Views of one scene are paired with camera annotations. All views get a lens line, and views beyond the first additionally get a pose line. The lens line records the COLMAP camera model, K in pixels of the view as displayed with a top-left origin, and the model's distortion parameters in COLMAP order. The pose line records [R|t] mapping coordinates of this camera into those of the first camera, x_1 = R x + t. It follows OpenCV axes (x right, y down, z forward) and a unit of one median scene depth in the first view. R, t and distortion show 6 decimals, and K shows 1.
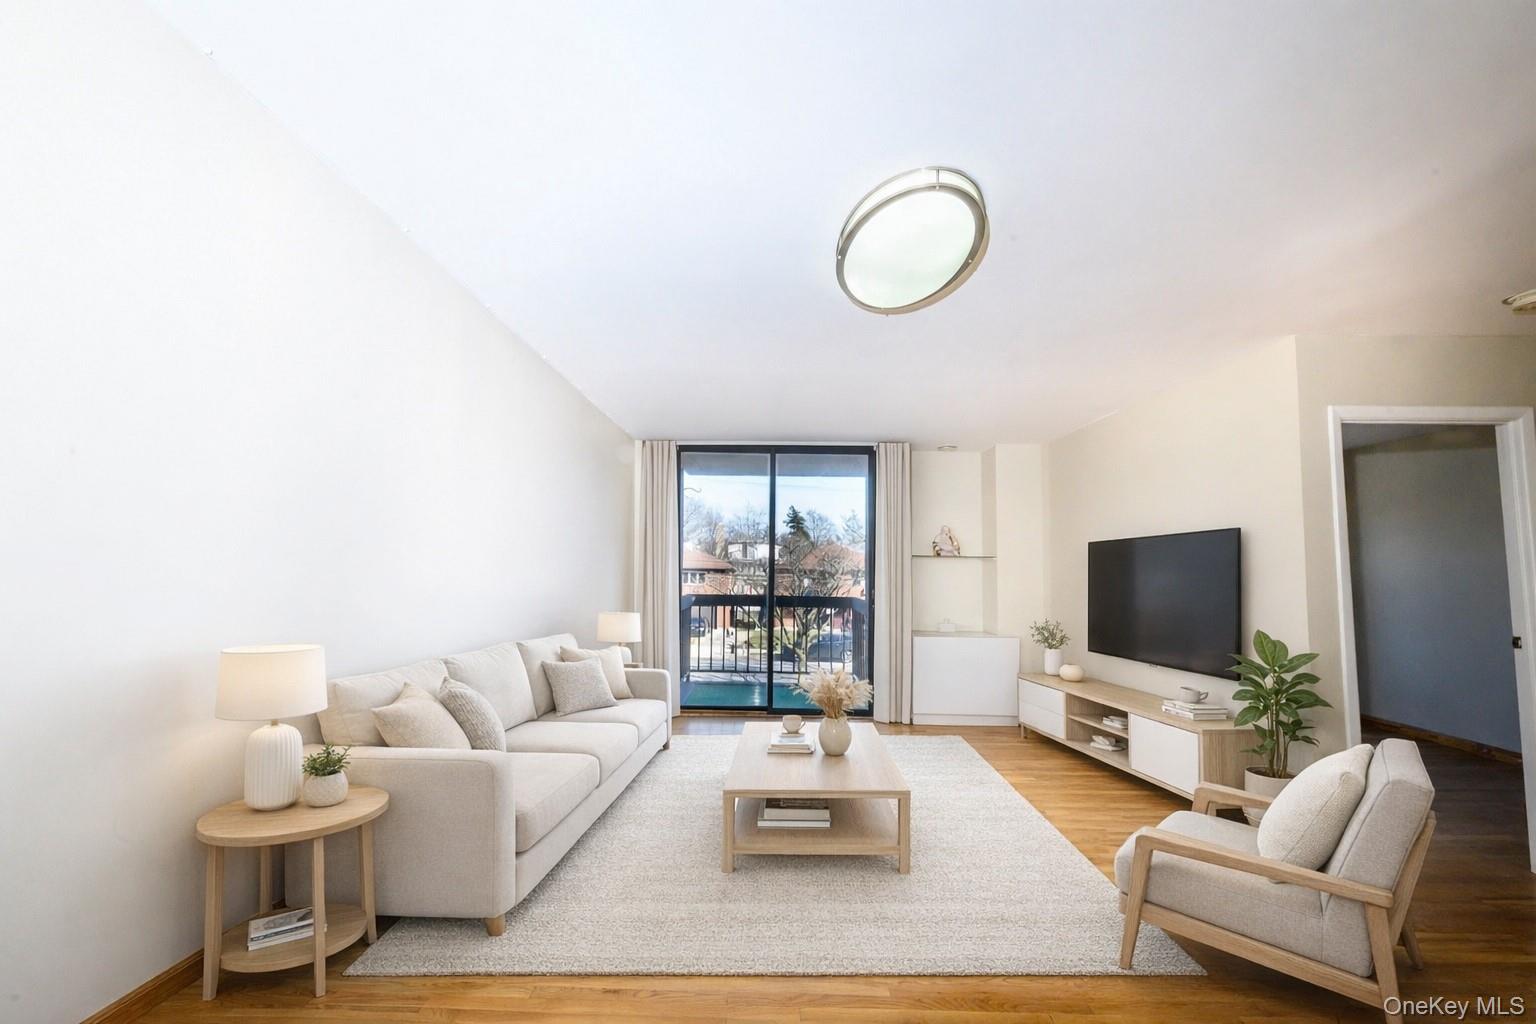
lens RADIAL K [[702.8, 0, 771.1], [0, 702.8, 503.8], [0, 0, 1]] dist [-0.019205, -0.000357]
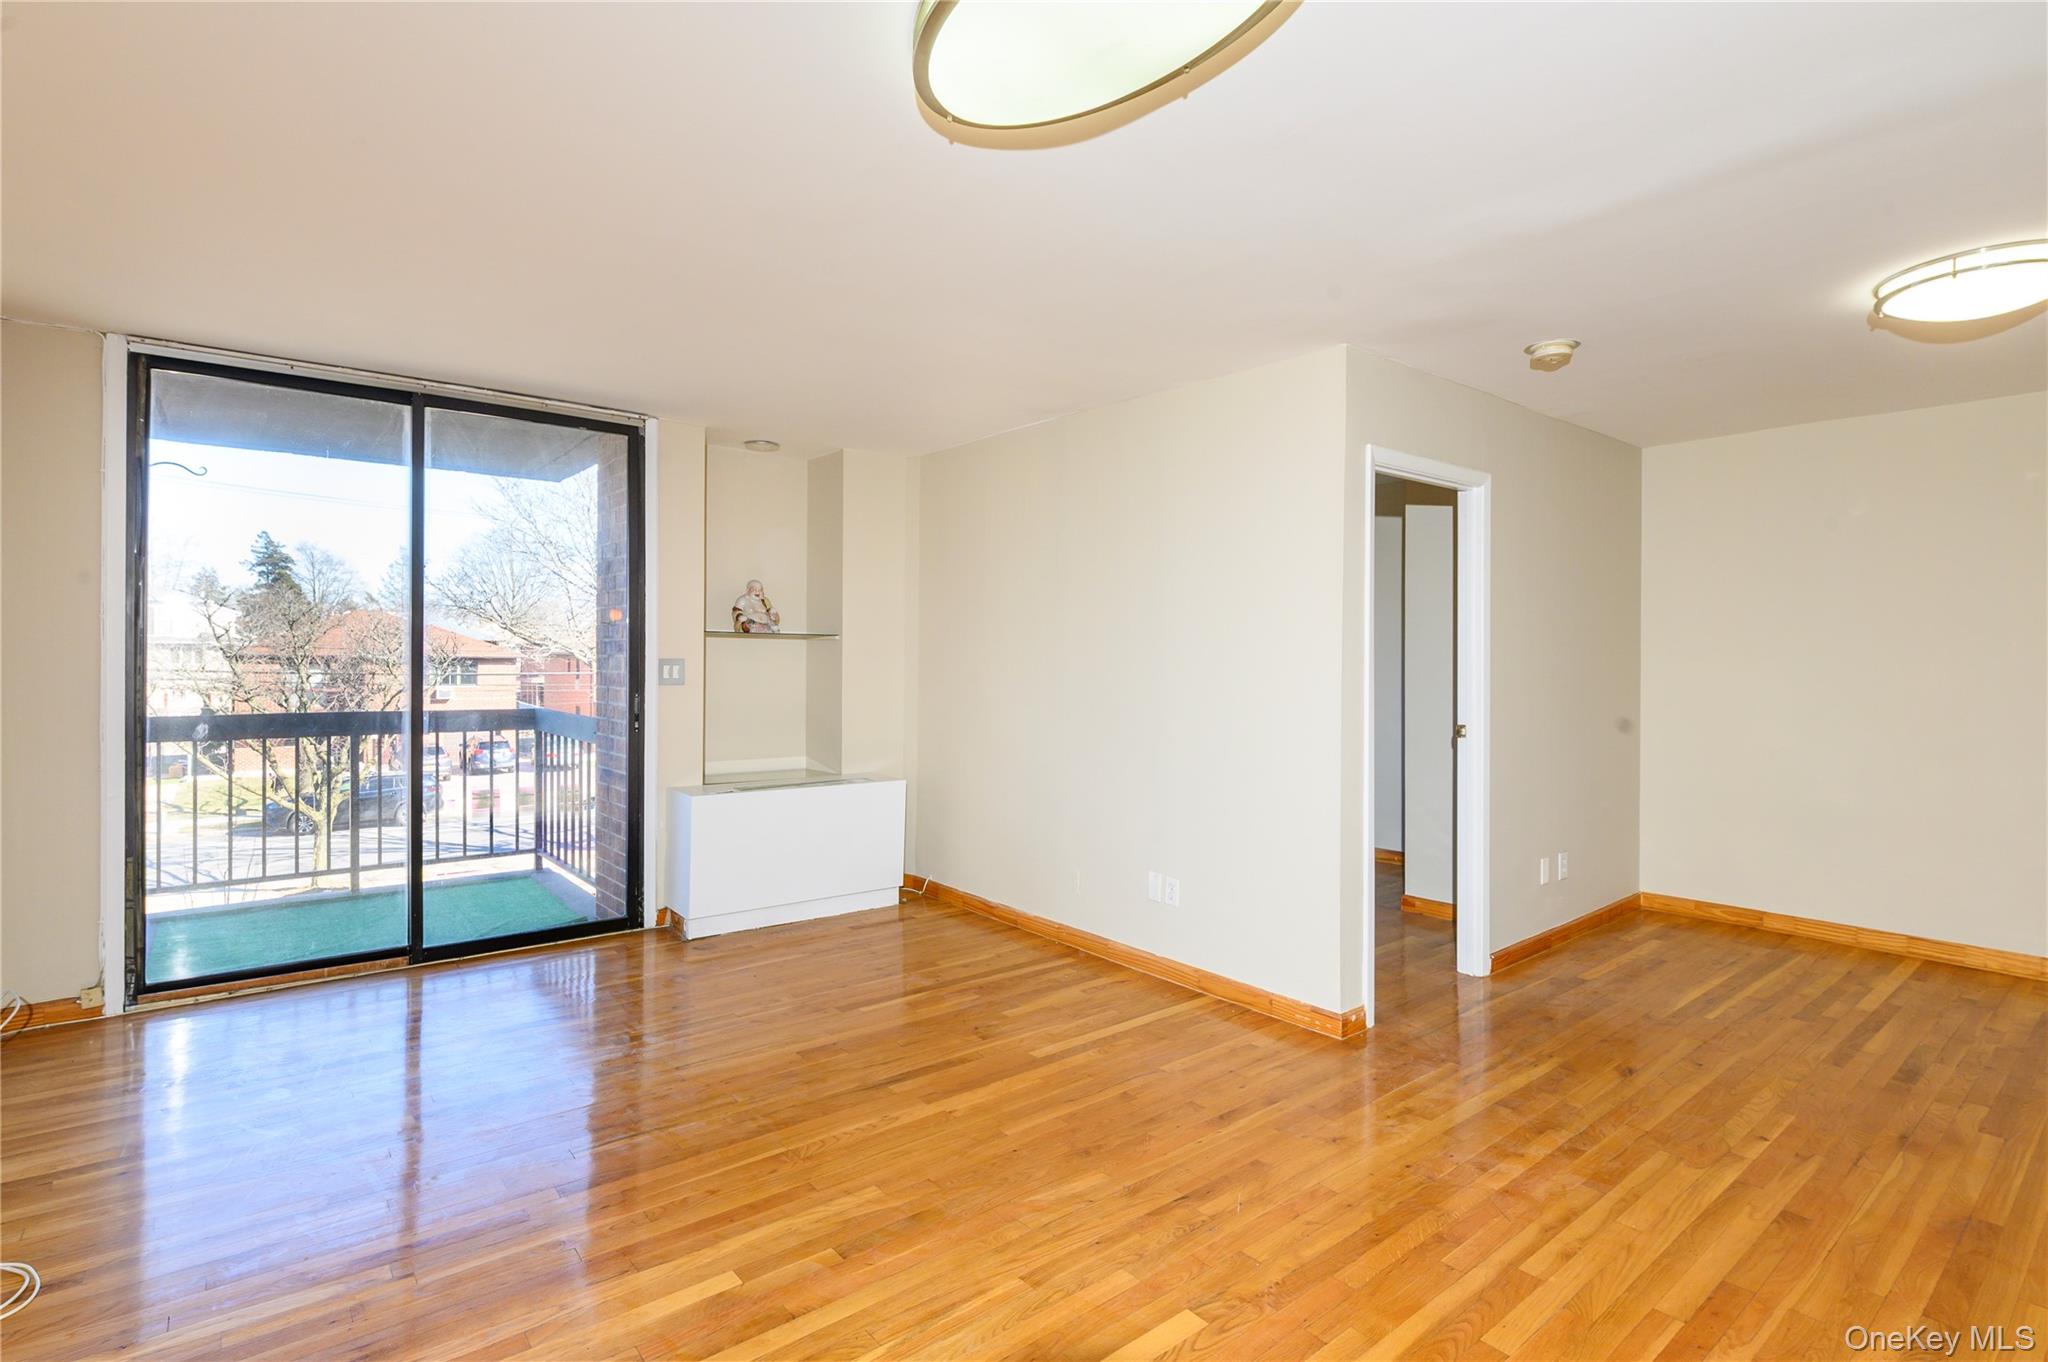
lens RADIAL K [[1035.5, 0, 1067.0], [0, 1035.5, 664.3], [0, 0, 1]] dist [-0.010667, -0.001595]
pose [[0.737691, -0.012898, 0.675016, -0.136650], [-0.057065, 0.995048, 0.081377, 0.016101], [-0.672723, -0.098551, 0.733302, 0.195190]]
